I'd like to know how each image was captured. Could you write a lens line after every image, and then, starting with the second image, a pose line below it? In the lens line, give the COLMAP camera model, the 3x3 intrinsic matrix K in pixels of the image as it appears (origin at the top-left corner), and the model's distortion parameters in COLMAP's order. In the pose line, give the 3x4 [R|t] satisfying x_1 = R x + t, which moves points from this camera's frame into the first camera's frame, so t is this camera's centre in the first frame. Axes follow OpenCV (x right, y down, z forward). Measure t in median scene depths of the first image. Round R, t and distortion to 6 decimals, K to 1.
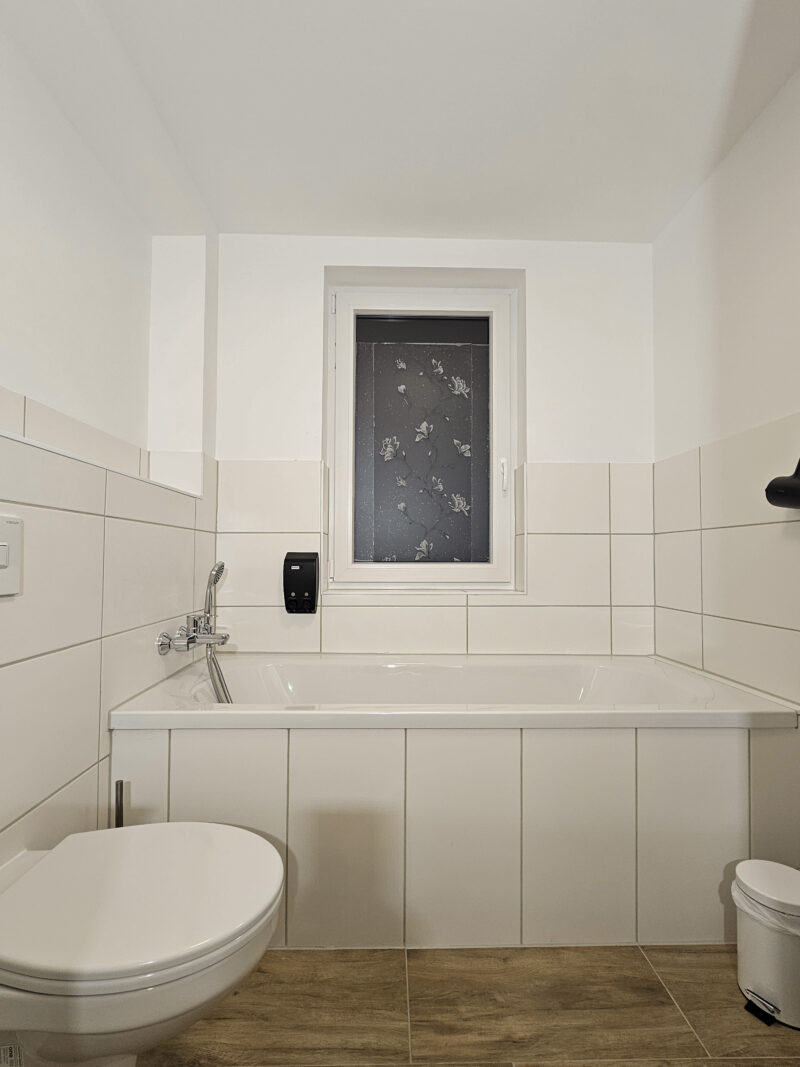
lens RADIAL K [[531.1, 0, 406.2], [0, 531.1, 541.1], [0, 0, 1]] dist [-0.001153, 0.001366]
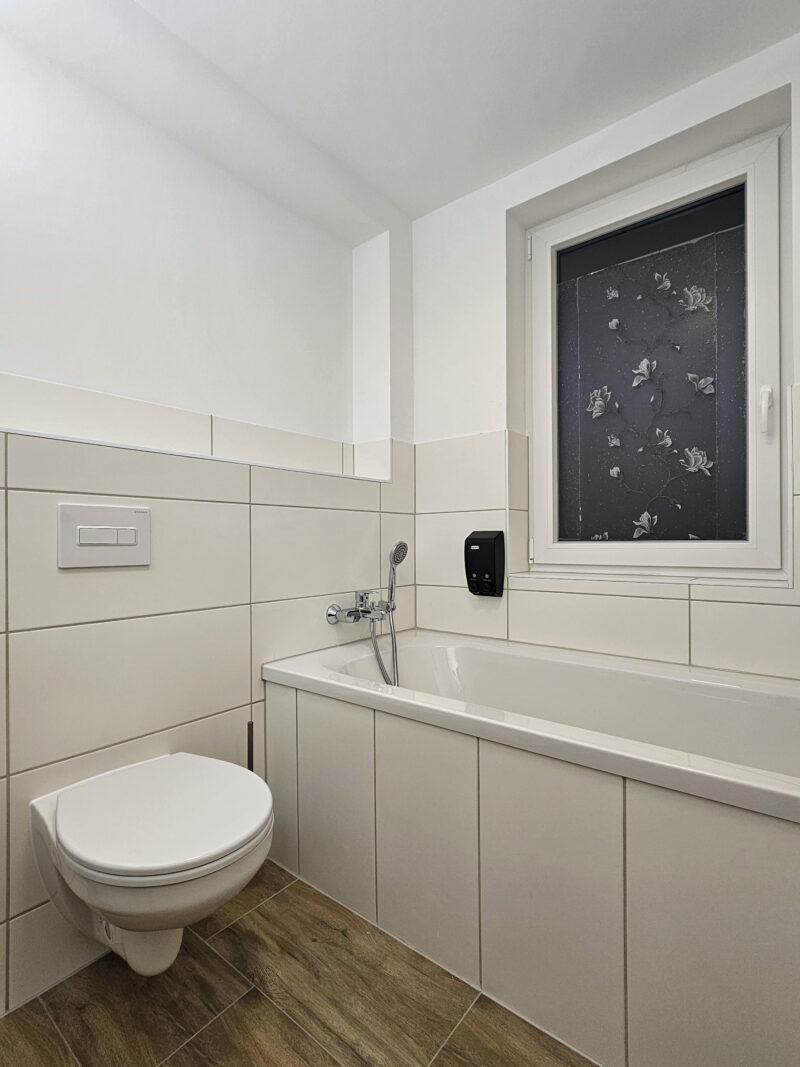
lens RADIAL K [[531.1, 0, 406.2], [0, 531.1, 541.1], [0, 0, 1]] dist [-0.001153, 0.001366]
pose [[0.748944, -0.009024, -0.662572, 0.315599], [0.031030, 0.999288, 0.021464, 0.014208], [0.661906, -0.036635, 0.748691, 0.202534]]
